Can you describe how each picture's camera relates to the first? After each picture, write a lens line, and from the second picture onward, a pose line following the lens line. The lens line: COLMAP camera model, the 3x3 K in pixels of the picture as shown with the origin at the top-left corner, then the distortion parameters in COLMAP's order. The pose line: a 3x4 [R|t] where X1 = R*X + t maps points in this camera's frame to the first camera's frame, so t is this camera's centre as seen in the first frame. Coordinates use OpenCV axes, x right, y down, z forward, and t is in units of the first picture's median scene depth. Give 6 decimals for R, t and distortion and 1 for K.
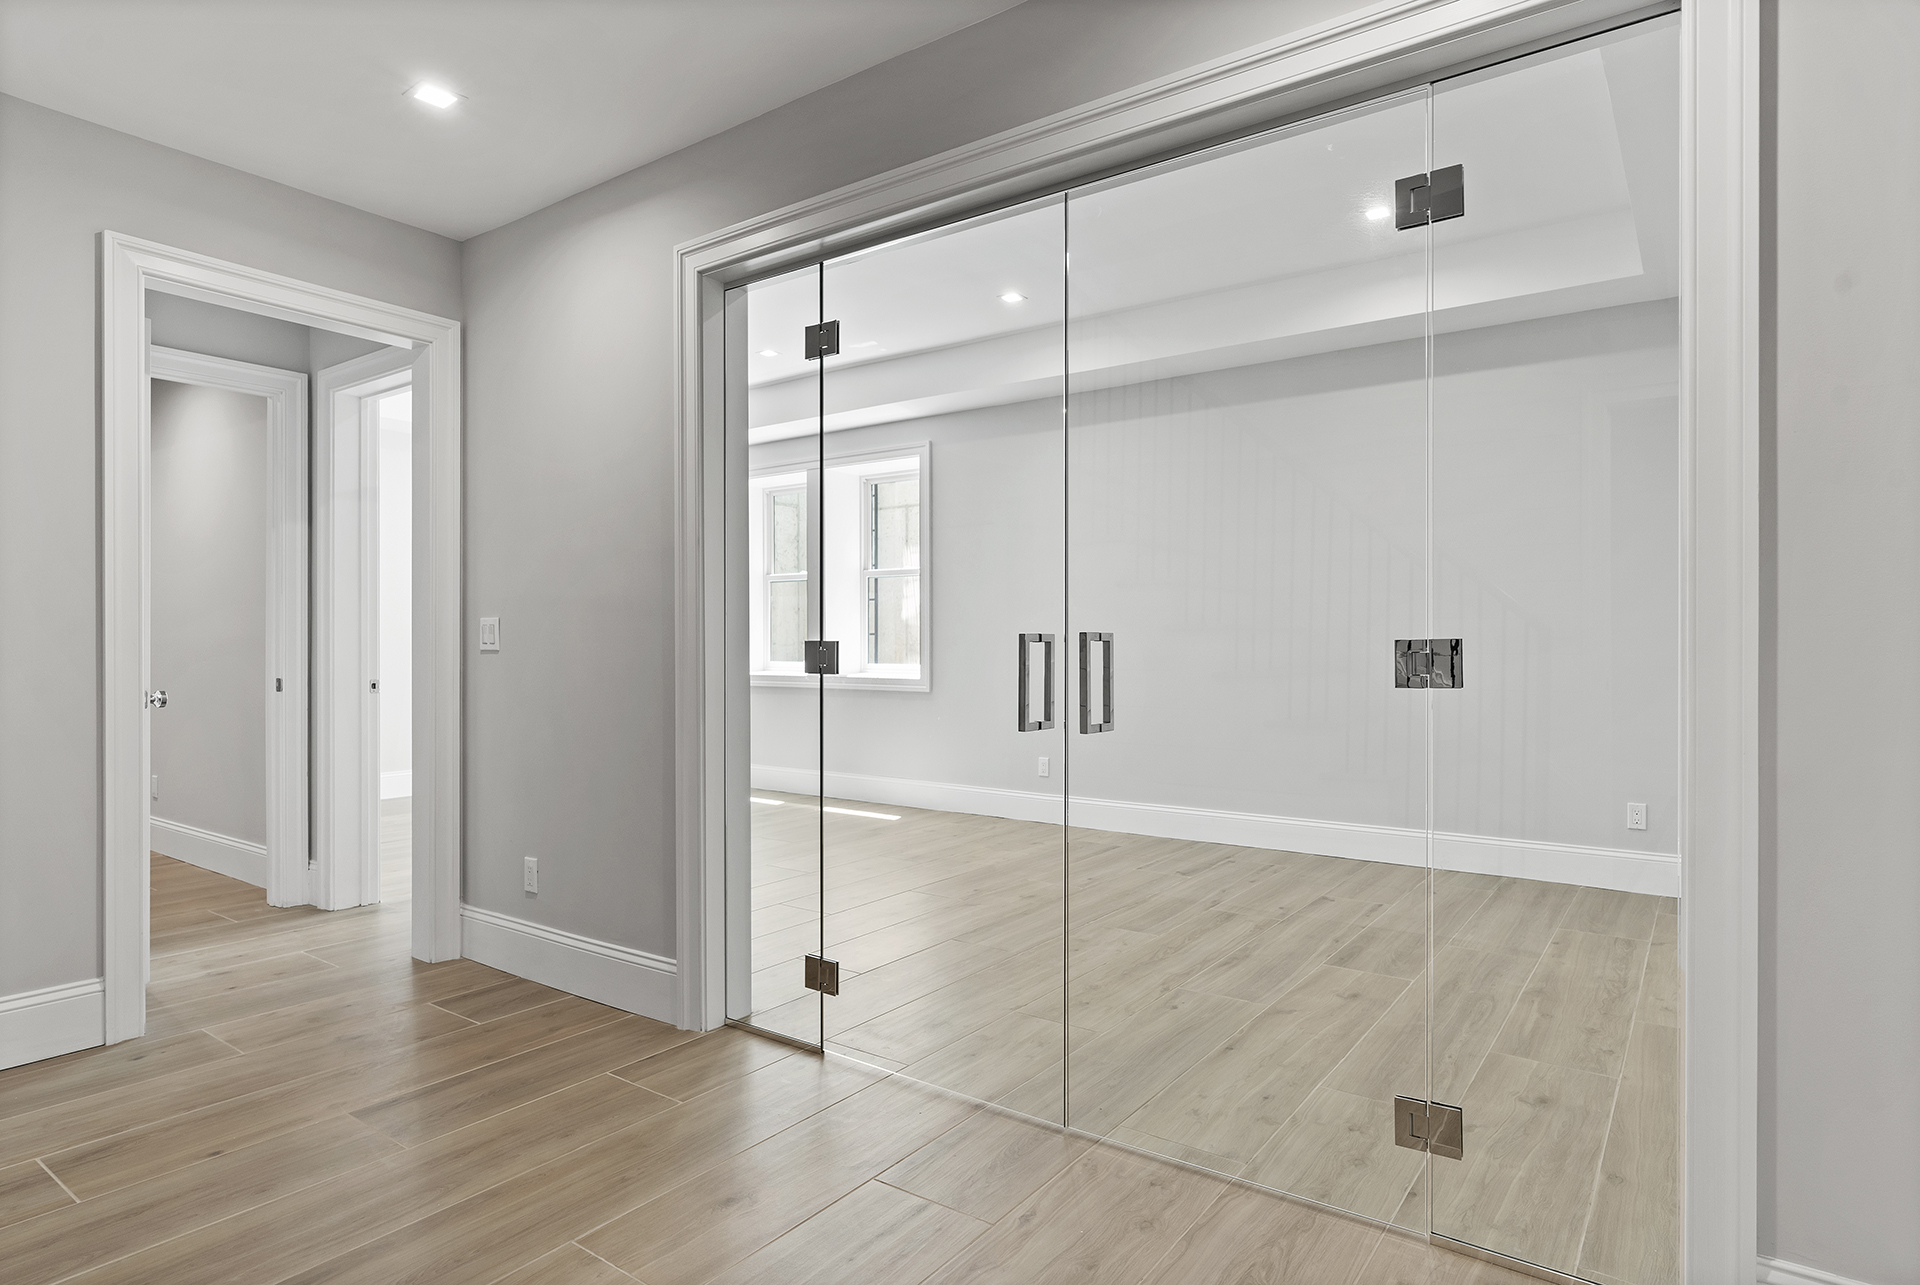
lens RADIAL K [[1053.1, 0, 956.2], [0, 1053.1, 644.6], [0, 0, 1]] dist [-0.000806, -0.000686]
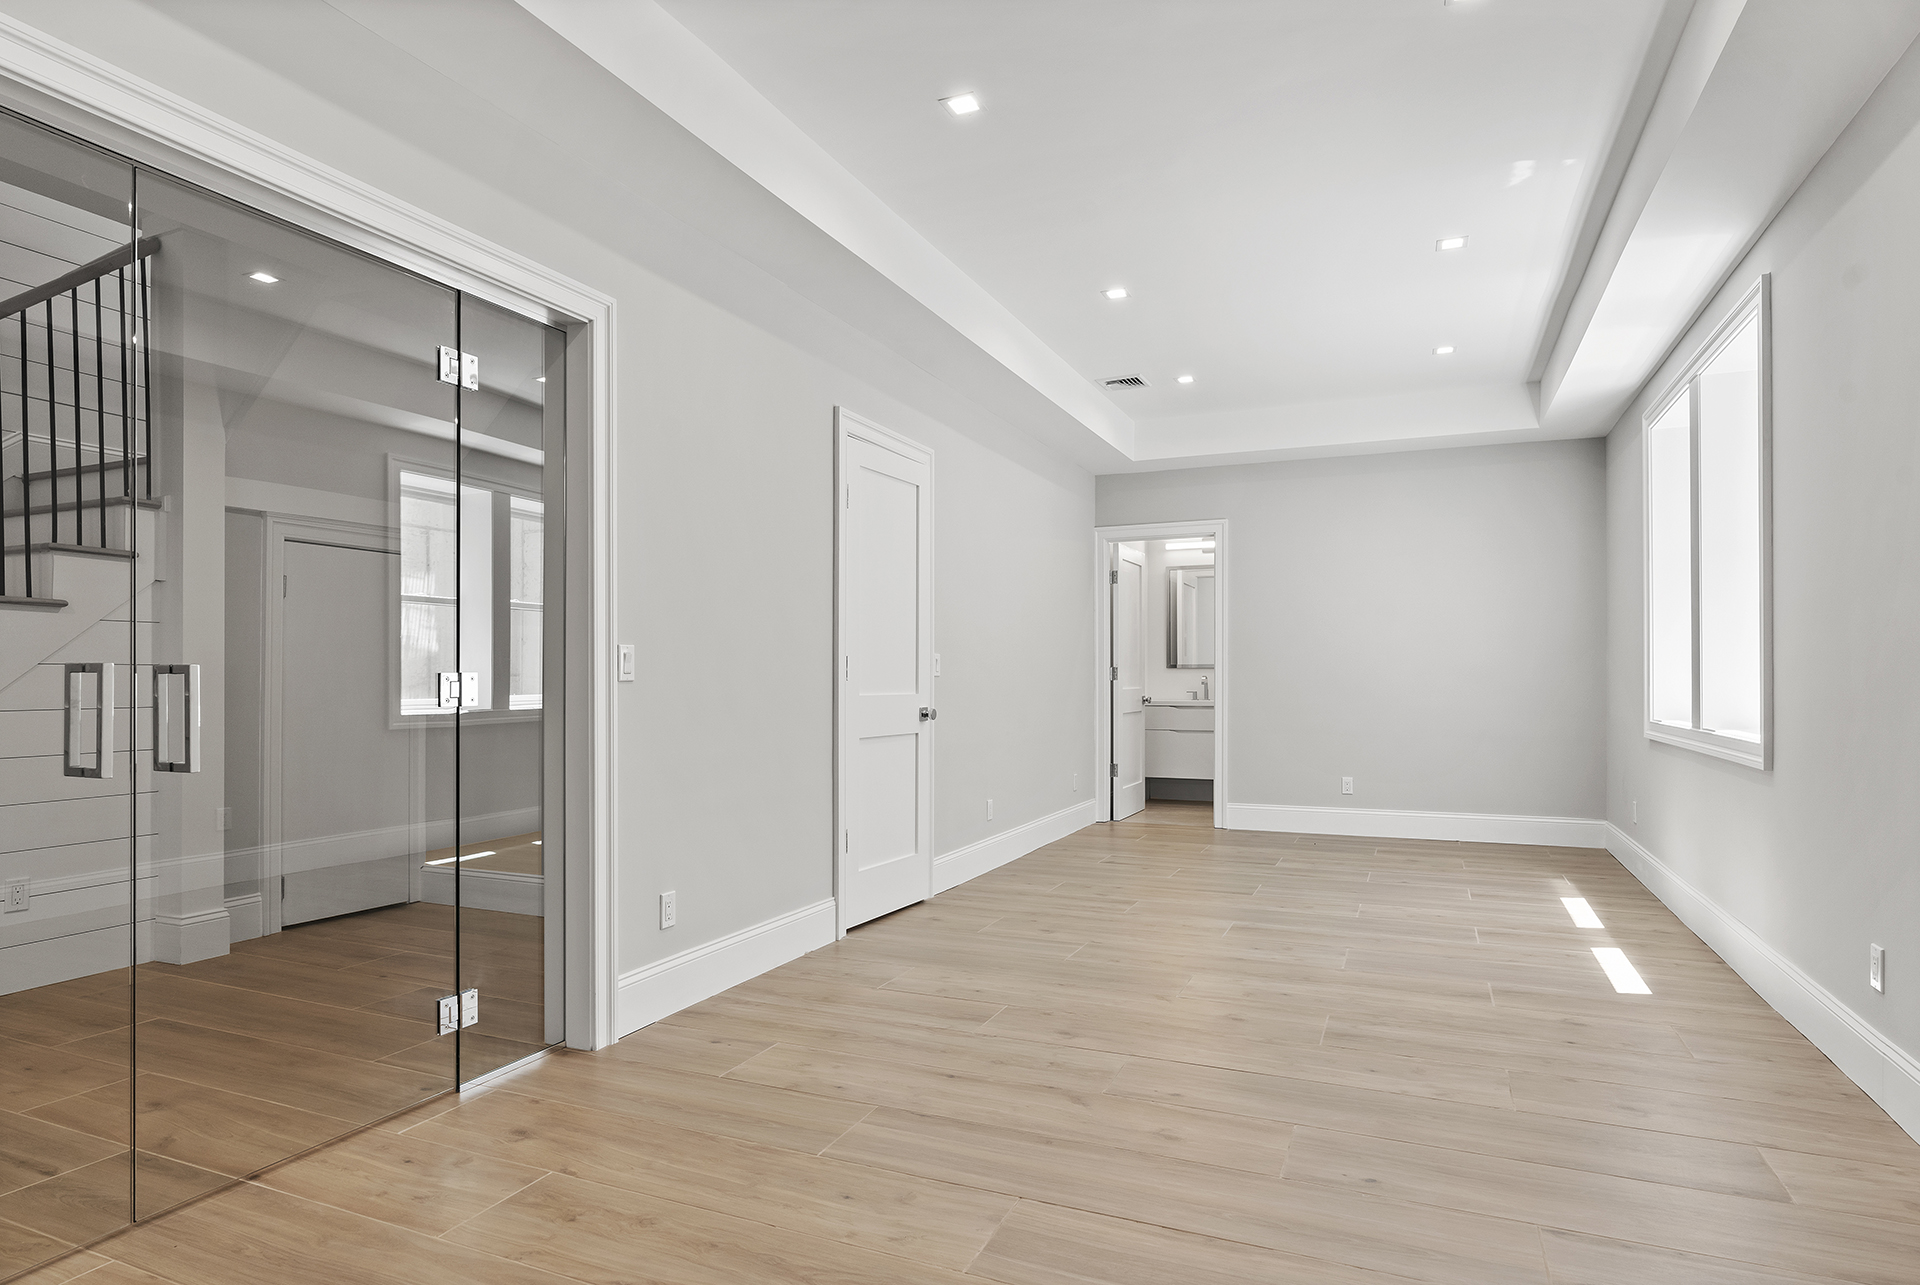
lens RADIAL K [[1053.1, 0, 955.9], [0, 1053.1, 643.9], [0, 0, 1]] dist [-0.000806, -0.000686]
pose [[0.211998, -0.036129, -0.976602, 1.053902], [-0.002239, 0.999296, -0.037454, 0.010827], [0.977267, 0.010127, 0.211768, 1.395028]]
